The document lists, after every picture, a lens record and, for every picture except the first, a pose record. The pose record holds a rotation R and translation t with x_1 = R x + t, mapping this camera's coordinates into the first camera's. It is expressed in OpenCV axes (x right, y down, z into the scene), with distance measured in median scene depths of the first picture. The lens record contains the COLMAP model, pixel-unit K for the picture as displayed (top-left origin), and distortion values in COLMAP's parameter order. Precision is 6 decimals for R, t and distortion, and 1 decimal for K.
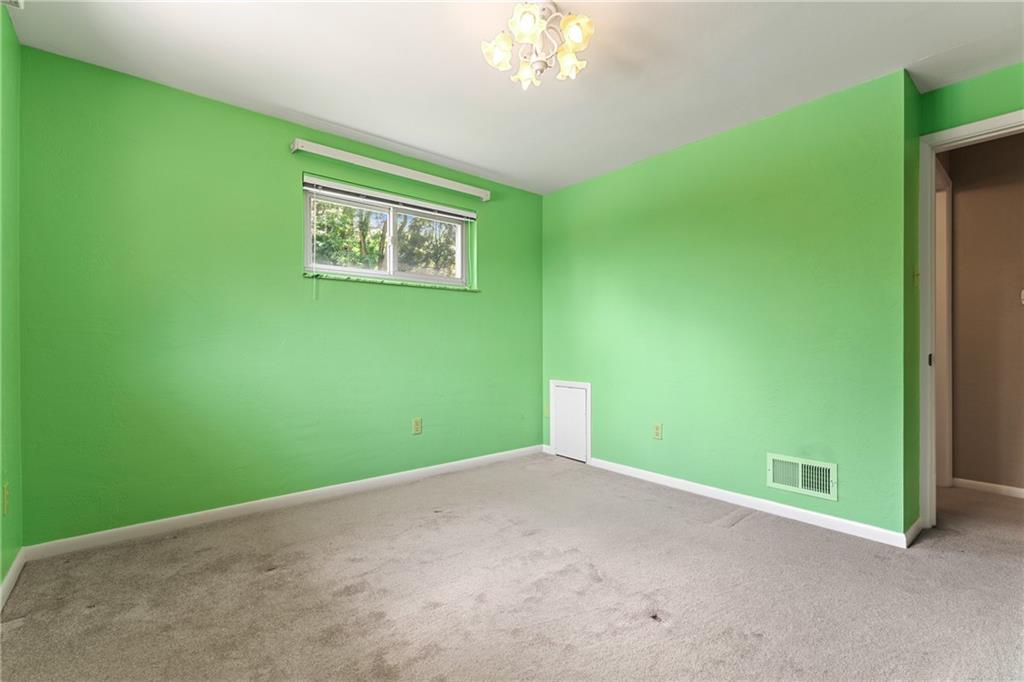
lens RADIAL K [[450.7, 0, 512.0], [0, 450.7, 341.0], [0, 0, 1]] dist [0.000685, 0.000103]
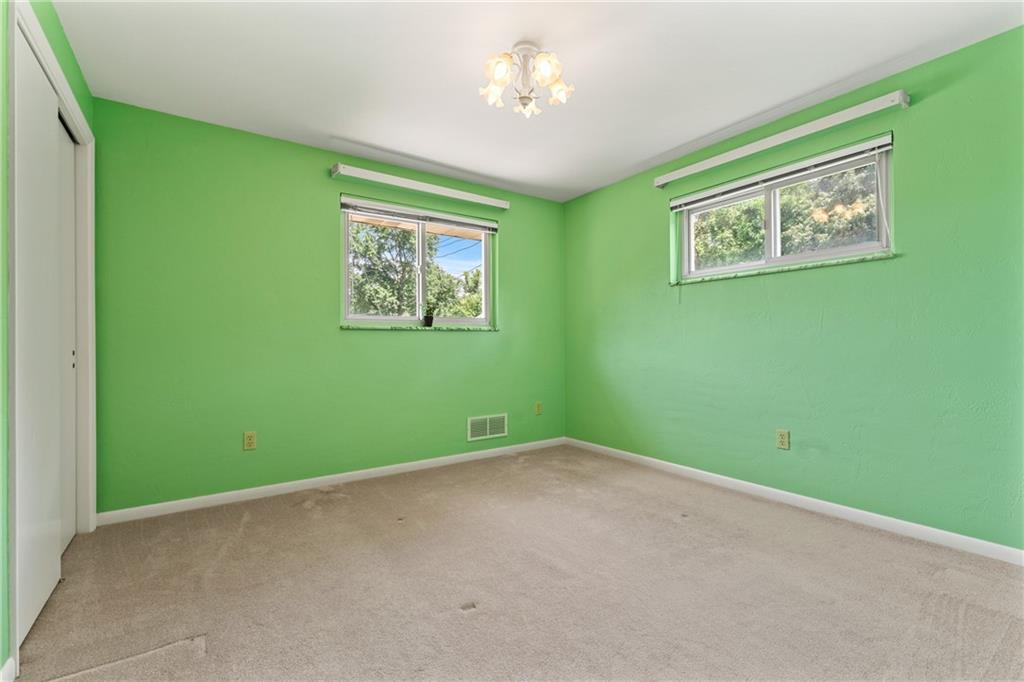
lens RADIAL K [[450.7, 0, 512.0], [0, 450.7, 341.0], [0, 0, 1]] dist [0.000685, 0.000103]
pose [[-0.082428, -0.003254, -0.996592, 0.716276], [0.015076, 0.999876, -0.004512, 0.003686], [0.996483, -0.015396, -0.082369, 0.620224]]
